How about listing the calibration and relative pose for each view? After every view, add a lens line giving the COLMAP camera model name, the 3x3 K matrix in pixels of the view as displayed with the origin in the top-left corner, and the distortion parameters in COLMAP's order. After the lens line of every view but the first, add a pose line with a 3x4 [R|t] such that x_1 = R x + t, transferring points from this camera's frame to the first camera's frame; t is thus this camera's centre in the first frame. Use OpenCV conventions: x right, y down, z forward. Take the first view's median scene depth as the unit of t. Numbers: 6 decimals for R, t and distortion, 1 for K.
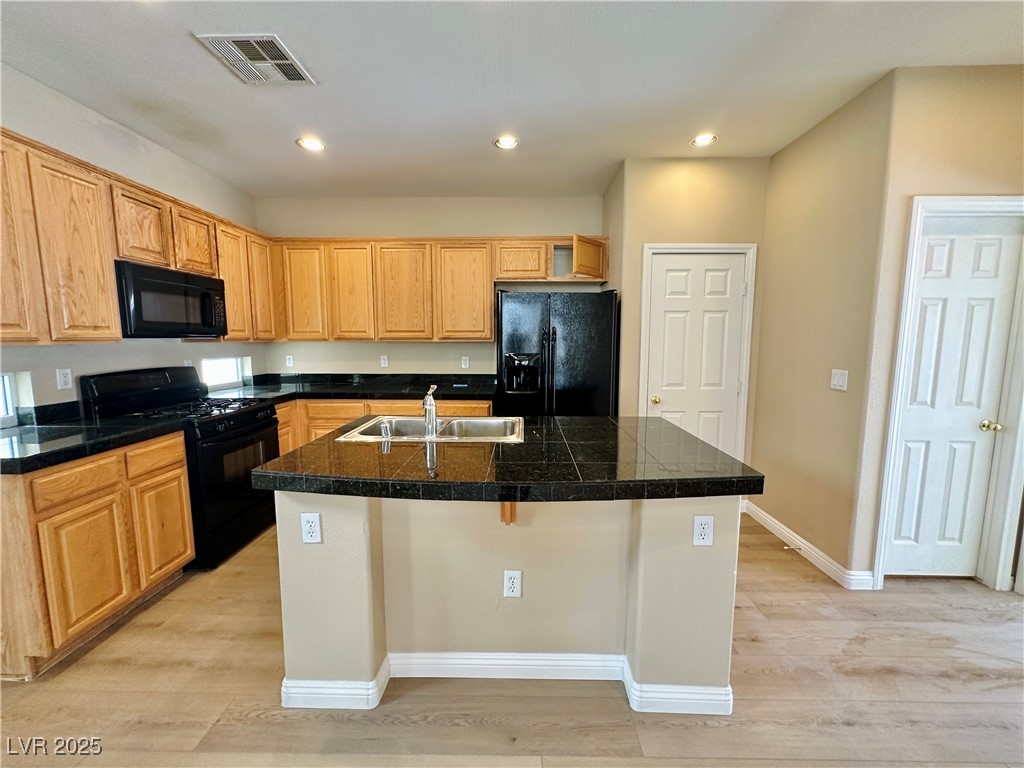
lens RADIAL K [[408.3, 0, 515.0], [0, 408.3, 386.3], [0, 0, 1]] dist [-0.003200, 0.000889]
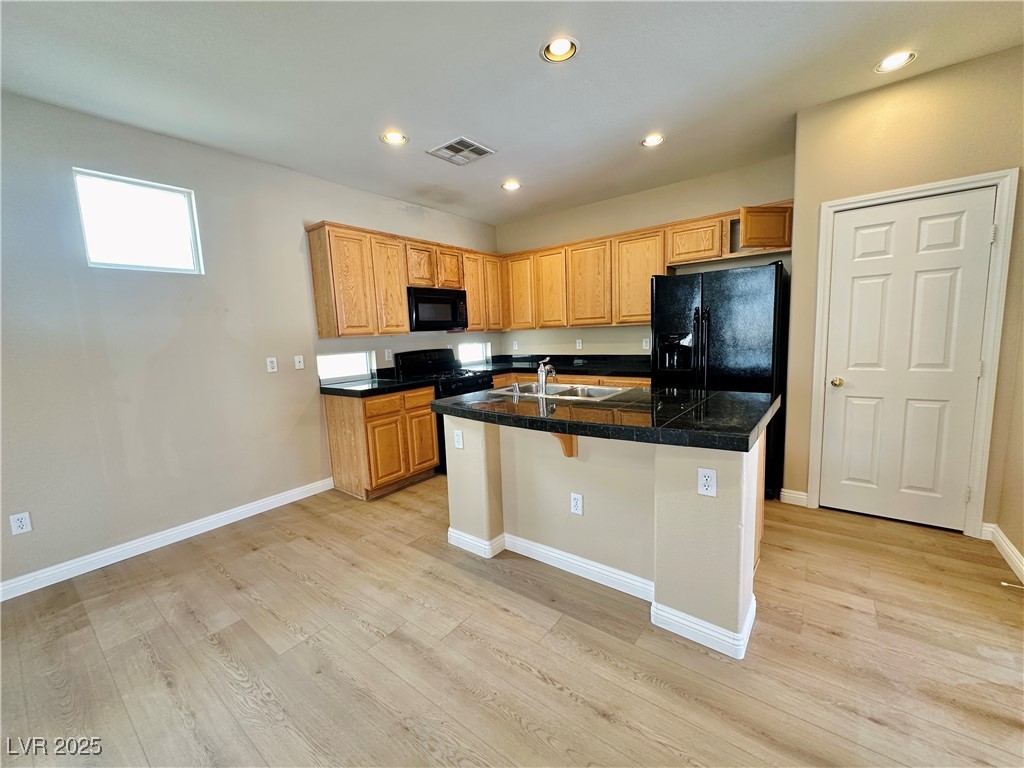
lens RADIAL K [[408.3, 0, 514.8], [0, 408.3, 387.3], [0, 0, 1]] dist [-0.003200, 0.000889]
pose [[0.803107, 0.044843, -0.594146, 0.458764], [-0.026125, 0.998855, 0.040074, 0.040069], [0.595262, -0.016661, 0.803359, -0.144379]]
